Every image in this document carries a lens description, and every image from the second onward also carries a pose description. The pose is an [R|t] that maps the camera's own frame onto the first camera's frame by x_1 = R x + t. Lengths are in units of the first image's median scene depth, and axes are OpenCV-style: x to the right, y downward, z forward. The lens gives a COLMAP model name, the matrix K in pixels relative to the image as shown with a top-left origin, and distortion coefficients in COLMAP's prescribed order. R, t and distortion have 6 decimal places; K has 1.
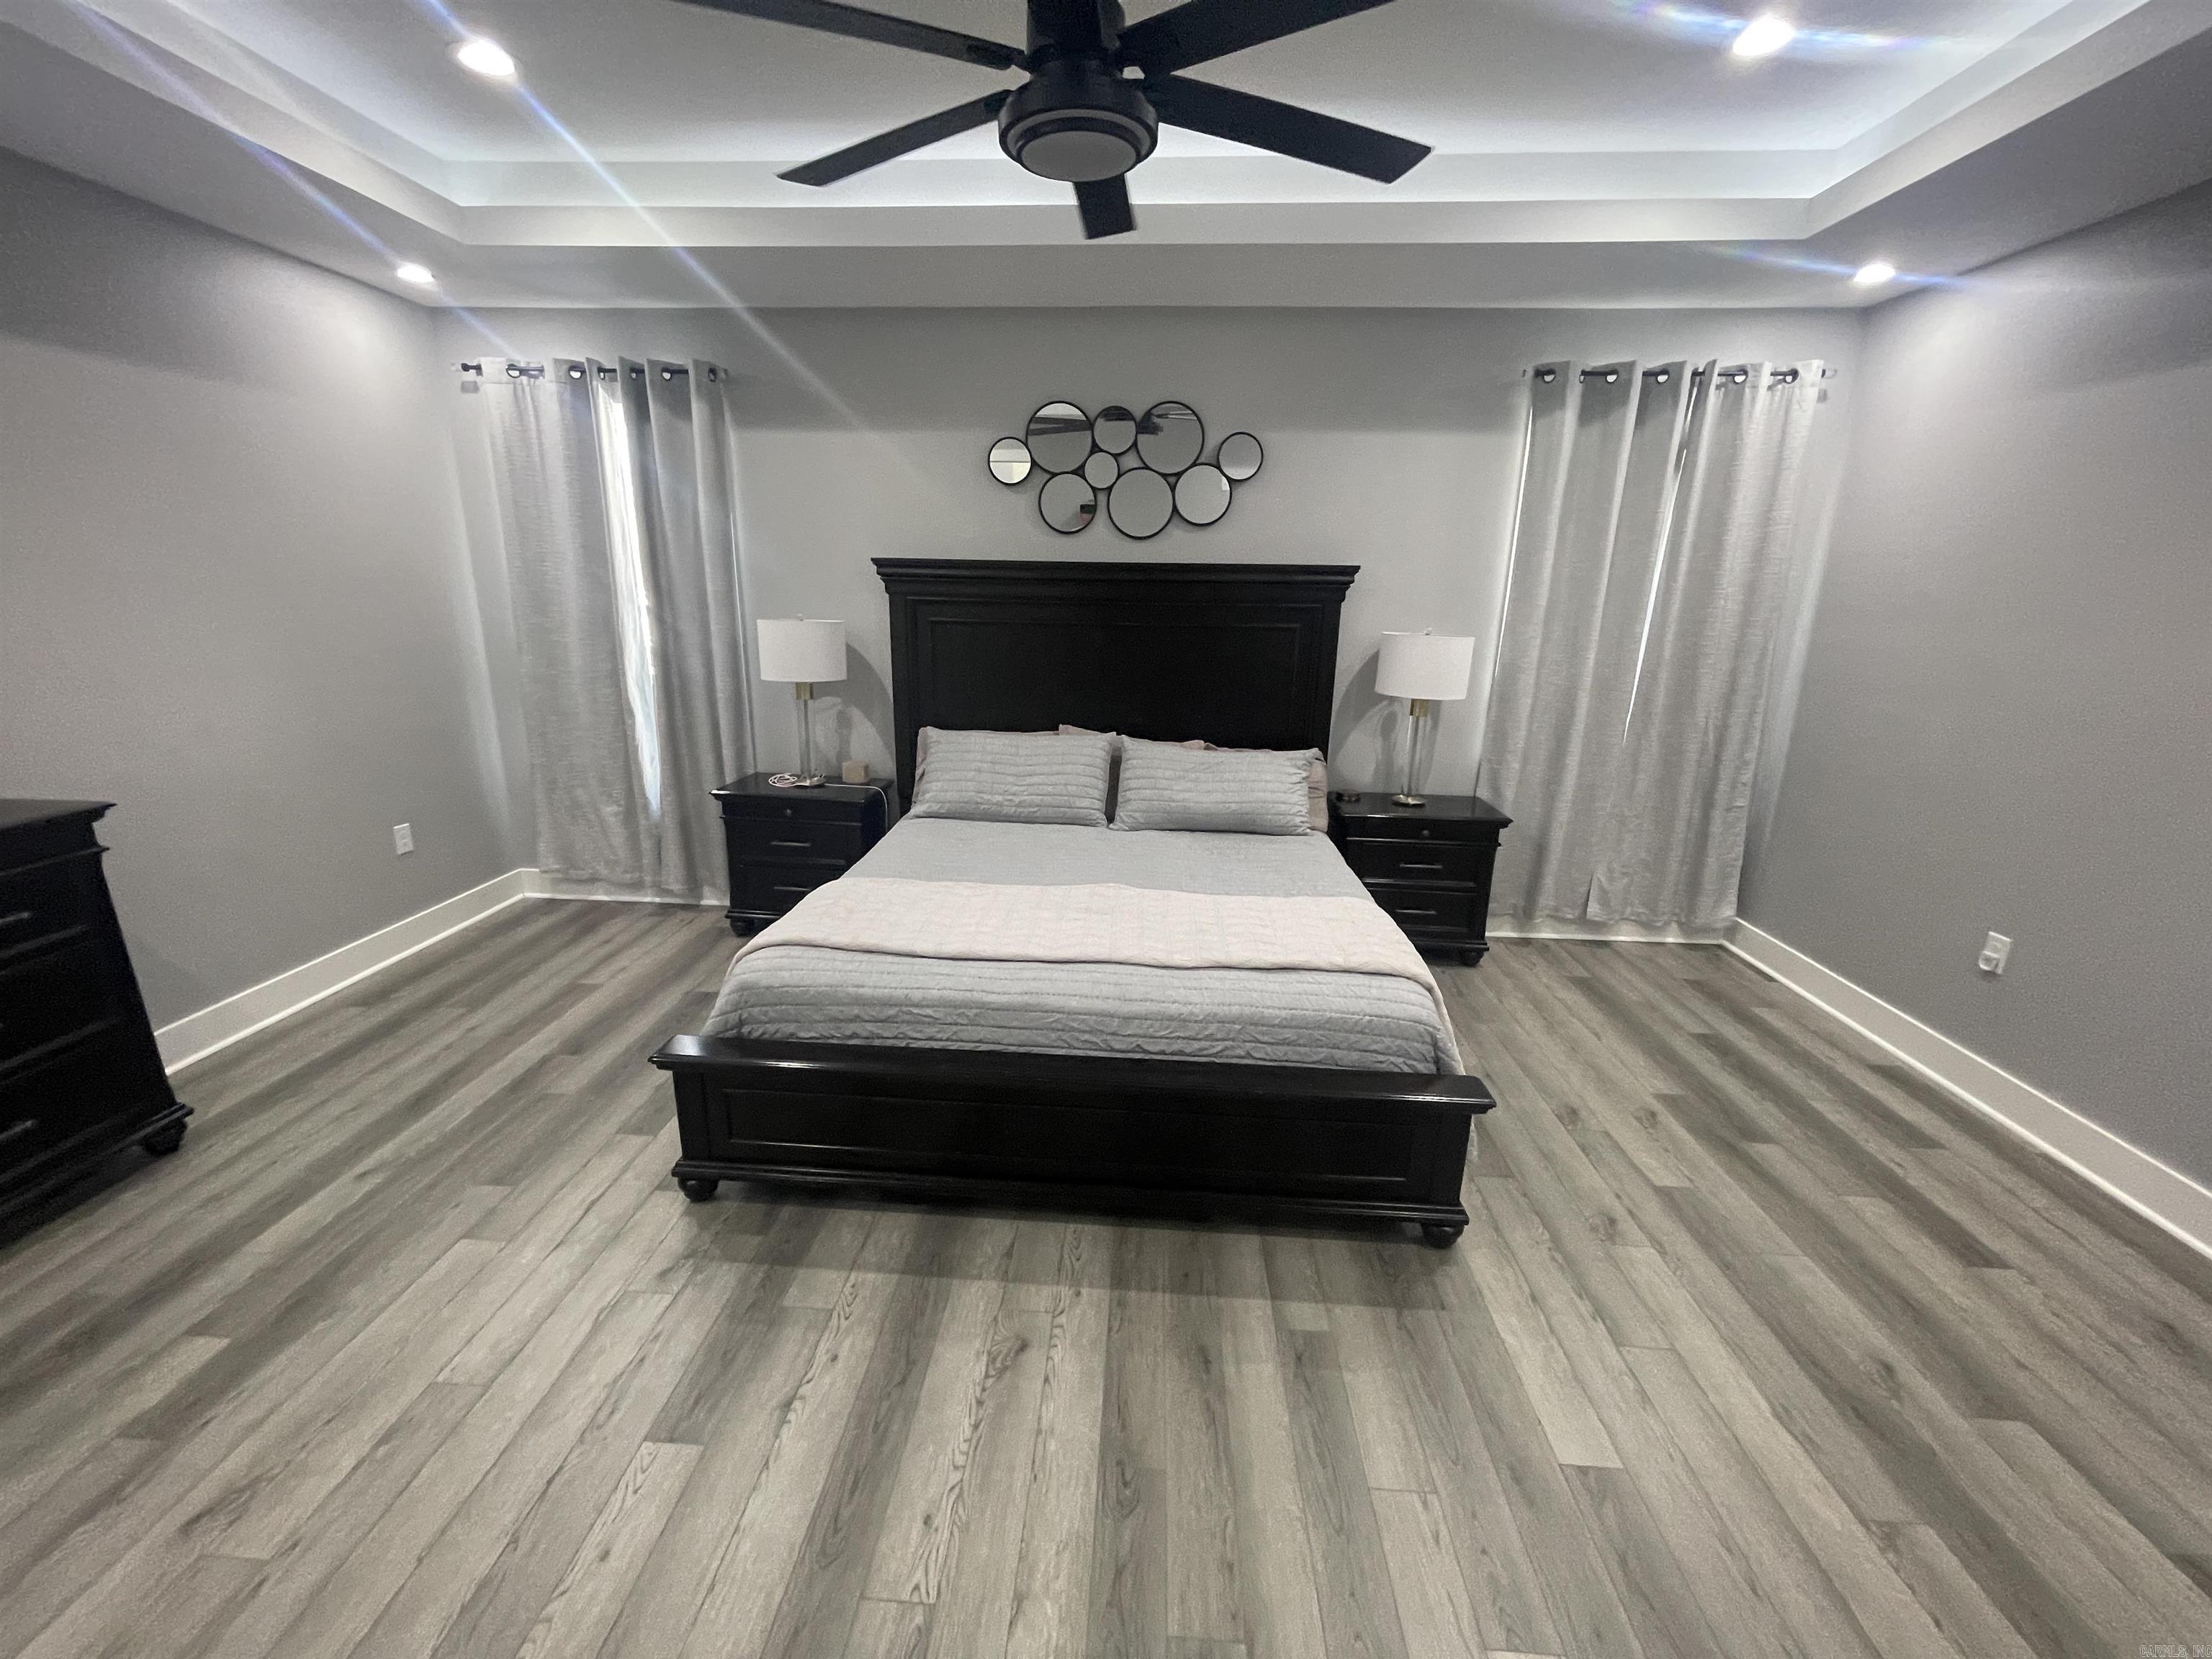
lens RADIAL K [[898.4, 0, 1092.0], [0, 898.4, 820.4], [0, 0, 1]] dist [0.002107, 0.000222]
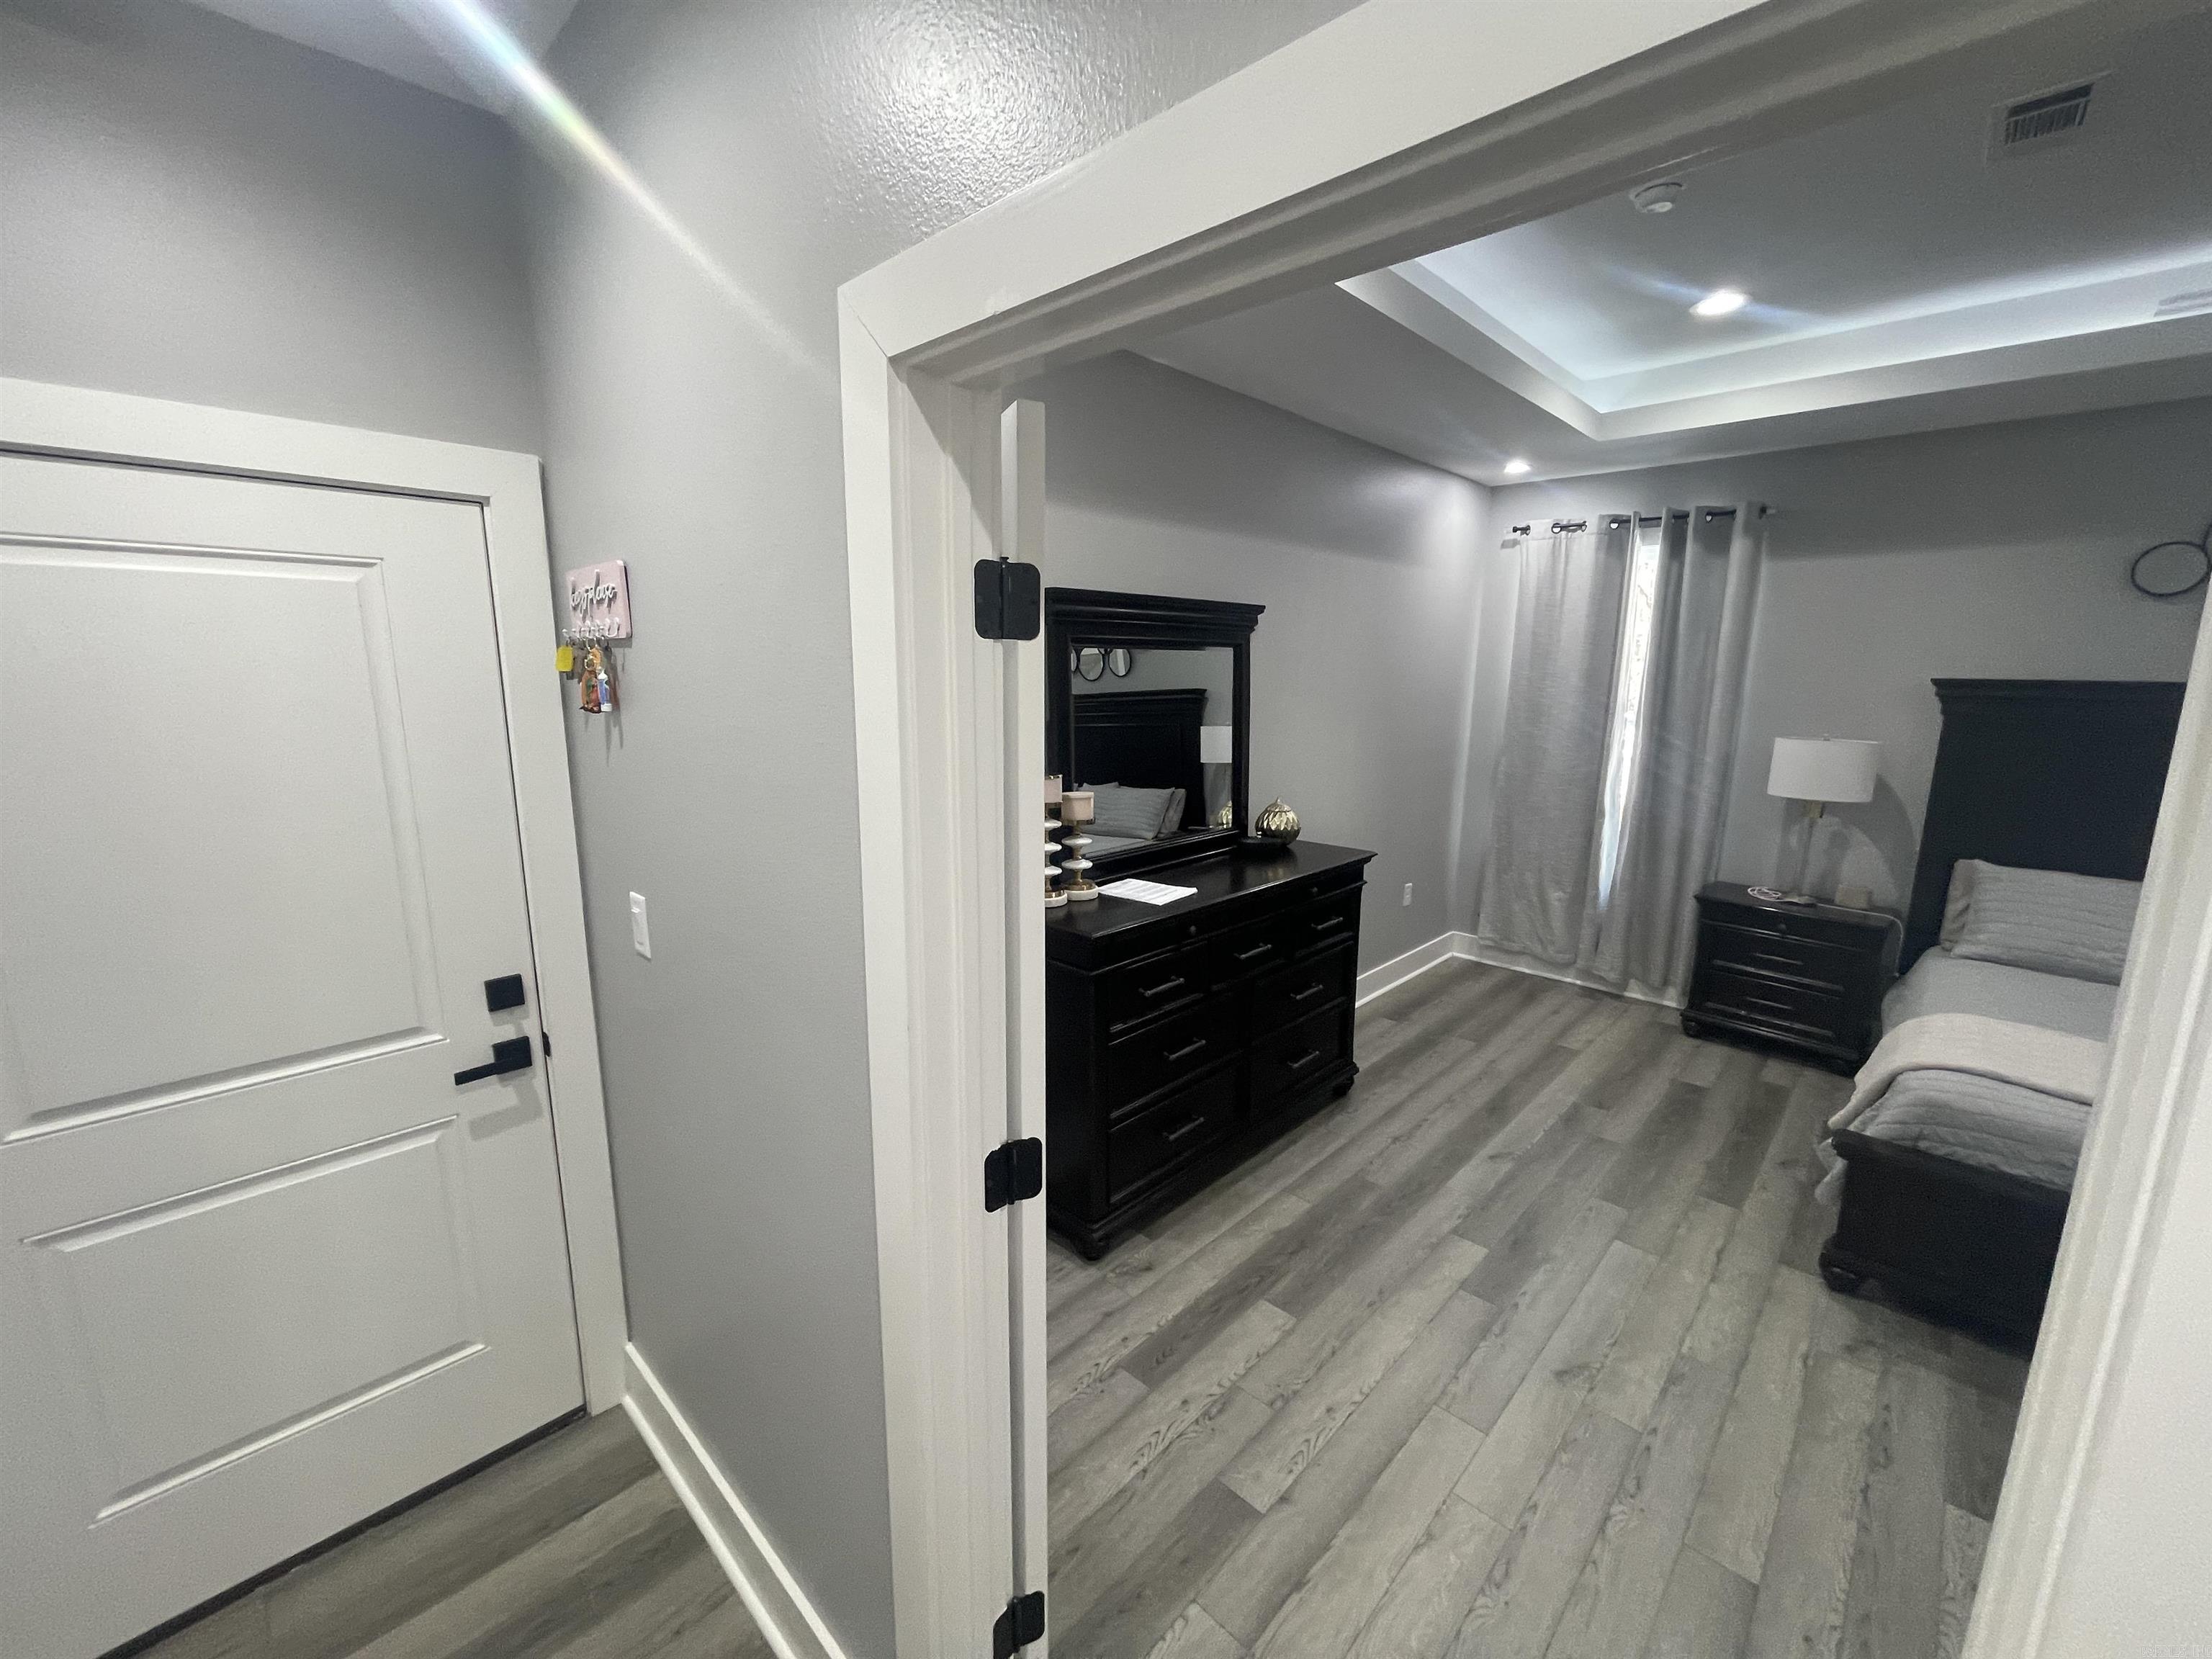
lens RADIAL K [[898.4, 0, 1111.3], [0, 898.4, 825.1], [0, 0, 1]] dist [0.002107, 0.000222]
pose [[0.768098, 0.103910, -0.631845, -0.342118], [-0.161396, 0.986304, -0.033997, 0.039265], [0.619659, 0.128090, 0.774348, -0.302175]]
